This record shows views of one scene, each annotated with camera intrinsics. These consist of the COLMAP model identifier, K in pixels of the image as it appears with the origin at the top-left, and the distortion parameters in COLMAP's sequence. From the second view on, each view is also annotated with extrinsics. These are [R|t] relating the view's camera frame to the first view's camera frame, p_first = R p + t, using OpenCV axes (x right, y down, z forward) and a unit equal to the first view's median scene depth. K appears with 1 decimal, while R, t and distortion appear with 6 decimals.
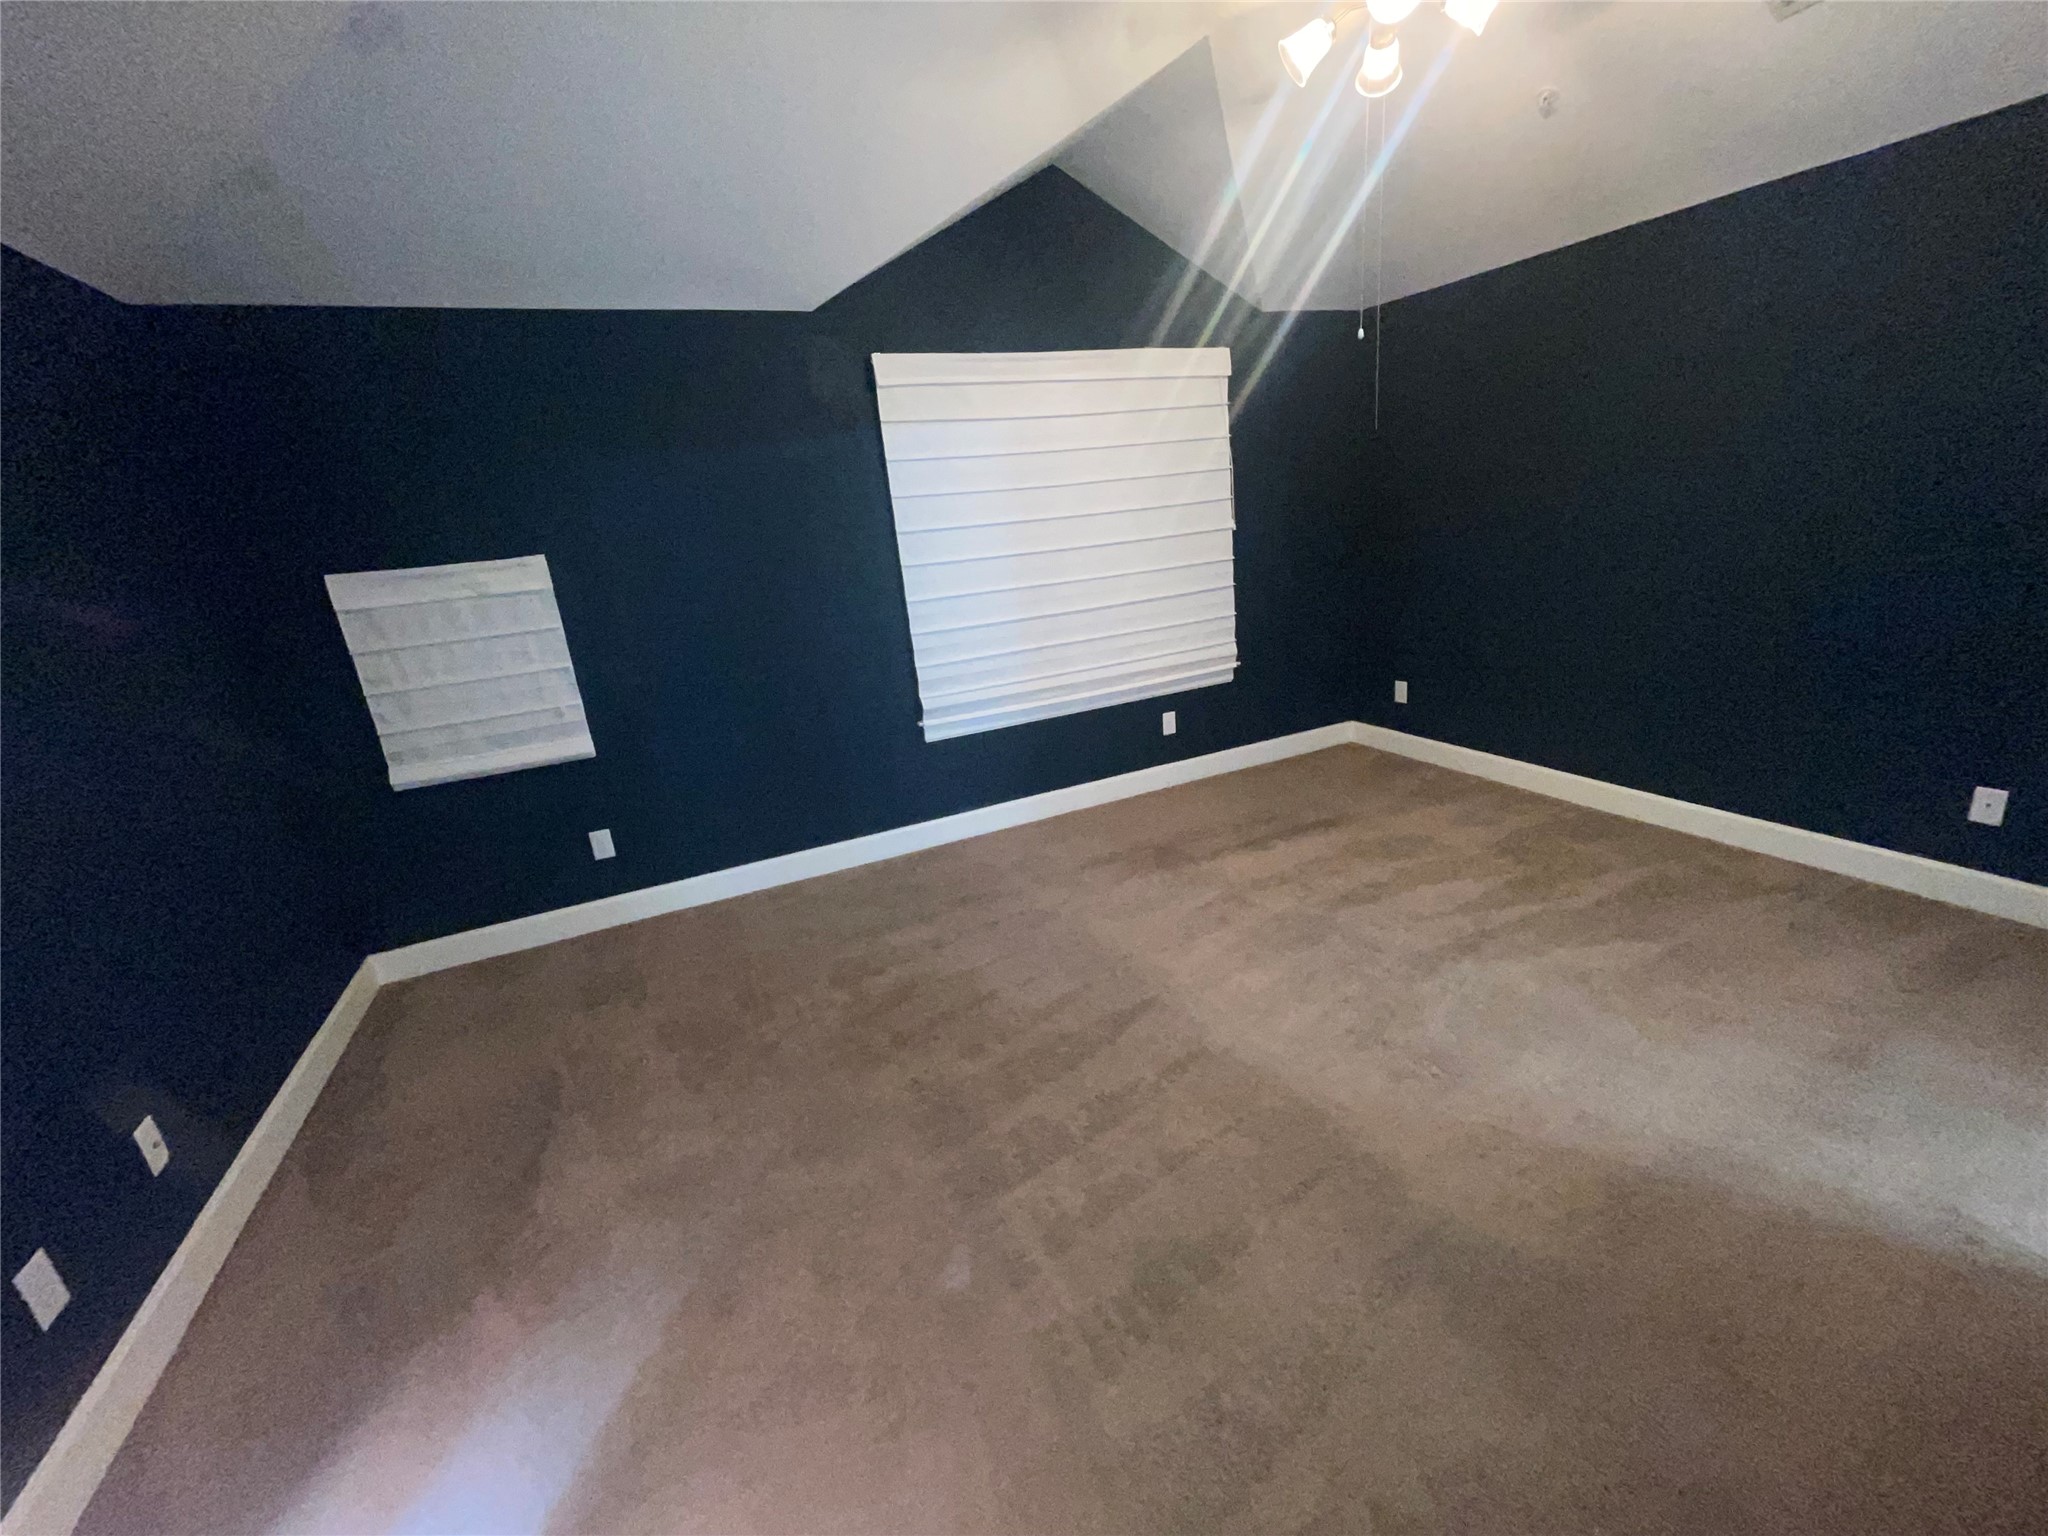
lens RADIAL K [[824.5, 0, 1024.0], [0, 824.5, 768.0], [0, 0, 1]] dist [-0.009651, 0.003660]
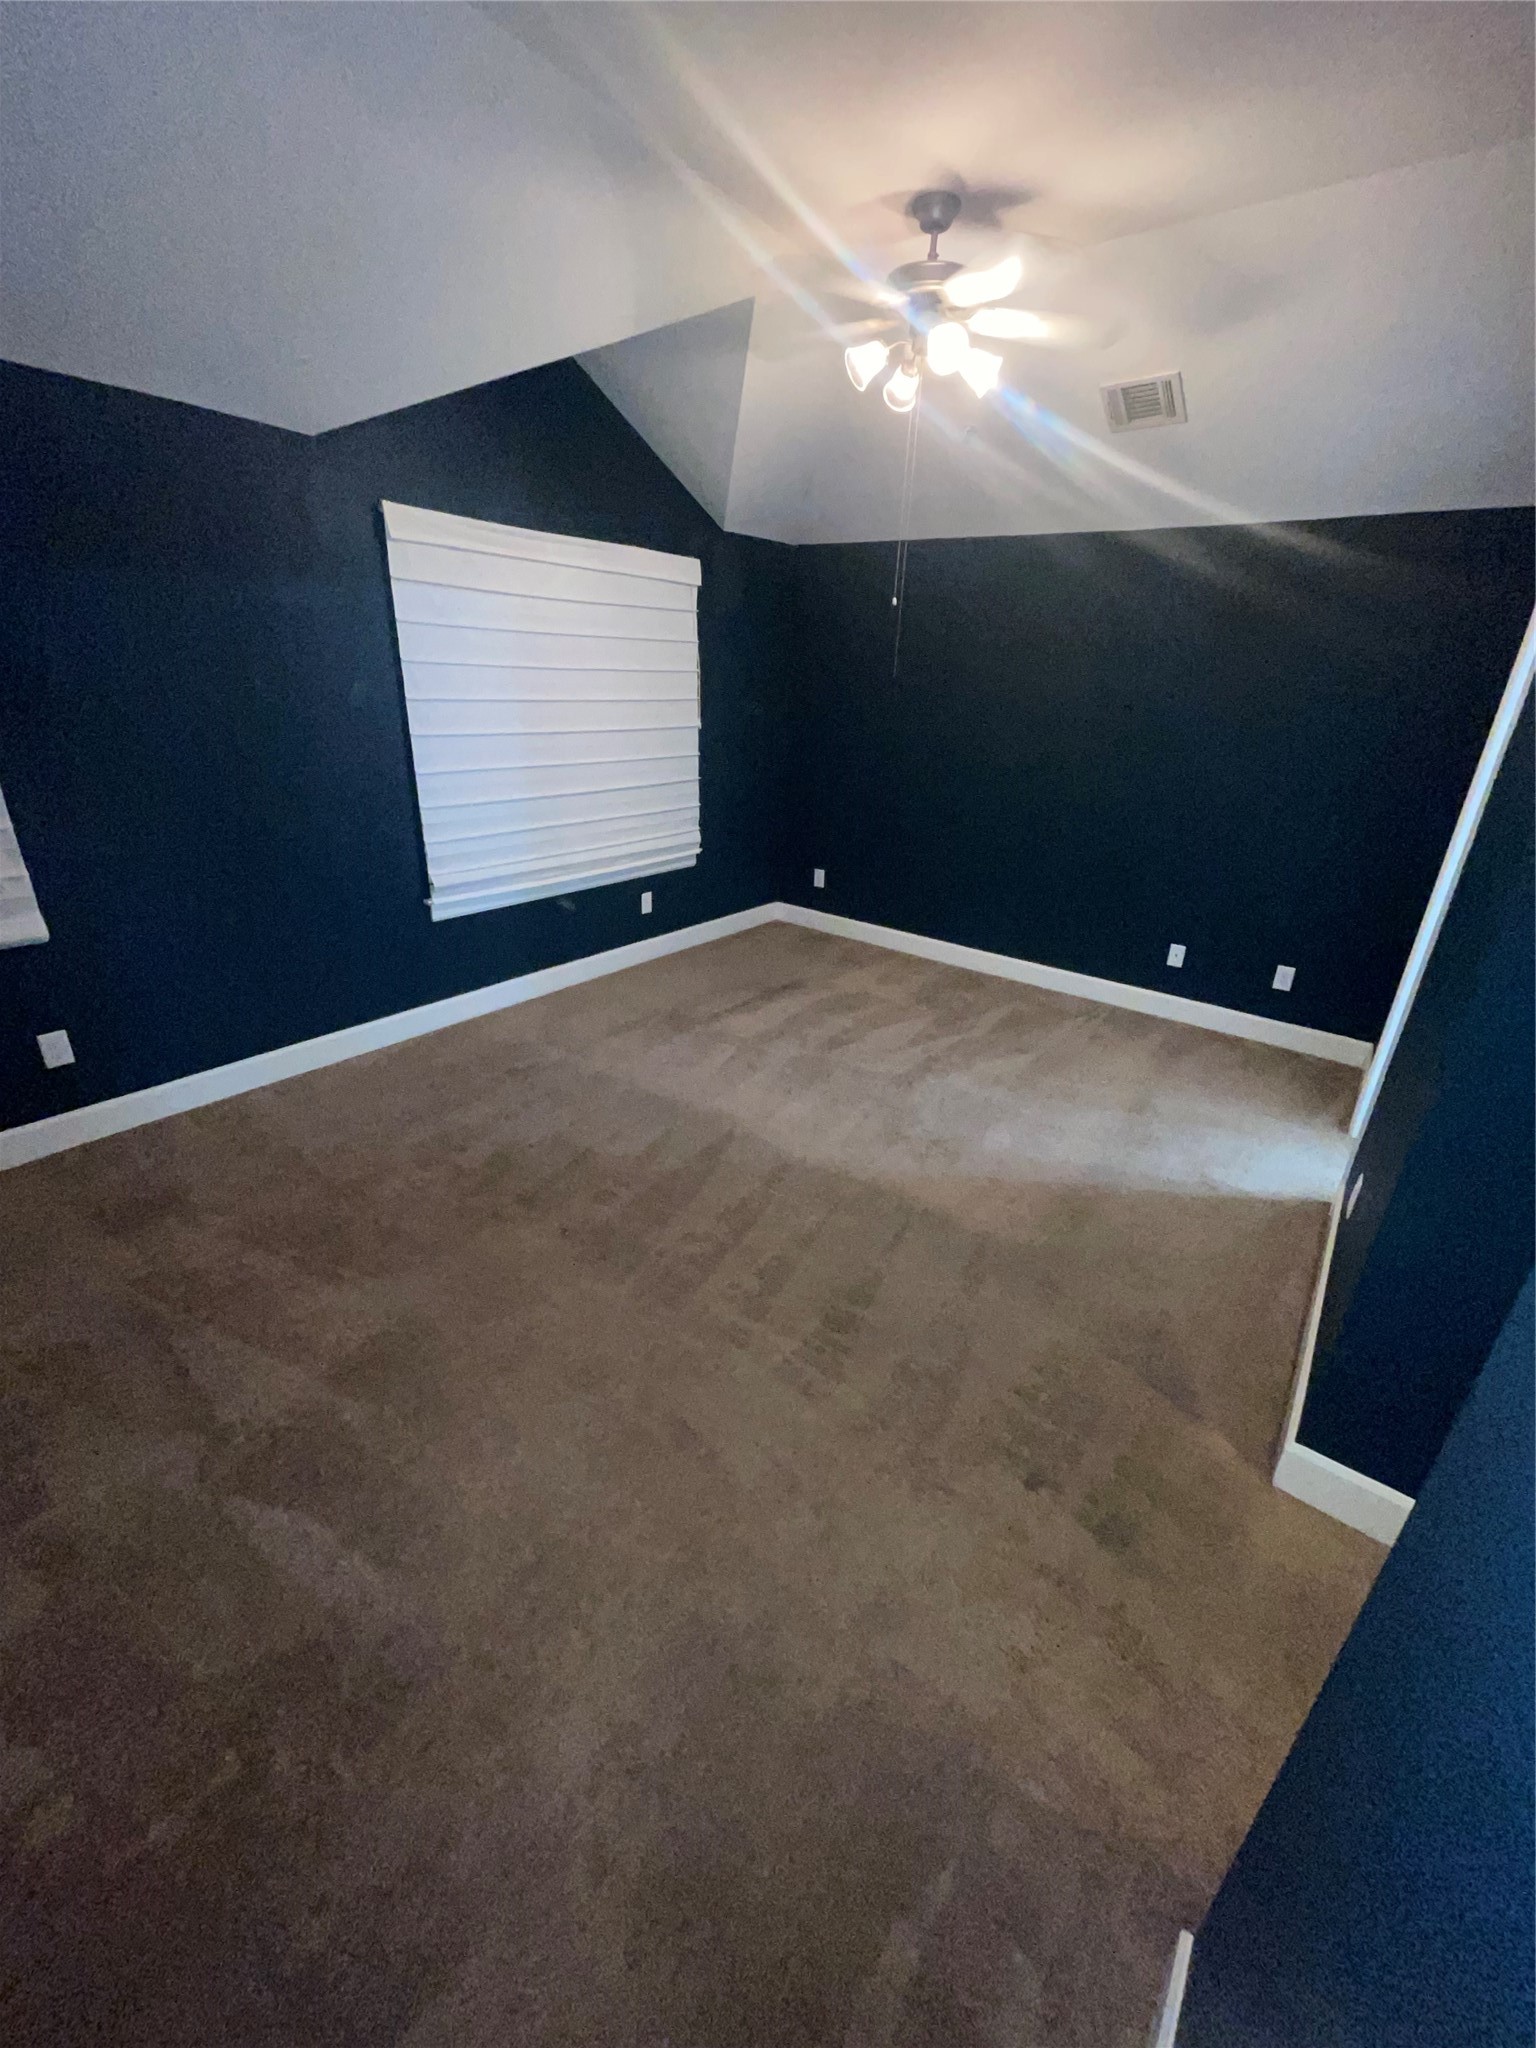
lens RADIAL K [[824.5, 0, 757.3], [0, 824.5, 1014.8], [0, 0, 1]] dist [-0.009651, 0.003660]
pose [[0.877367, -0.059437, 0.476124, -0.283175], [0.021190, 0.996130, 0.085304, 0.004207], [-0.479352, -0.064754, 0.875231, -0.049018]]
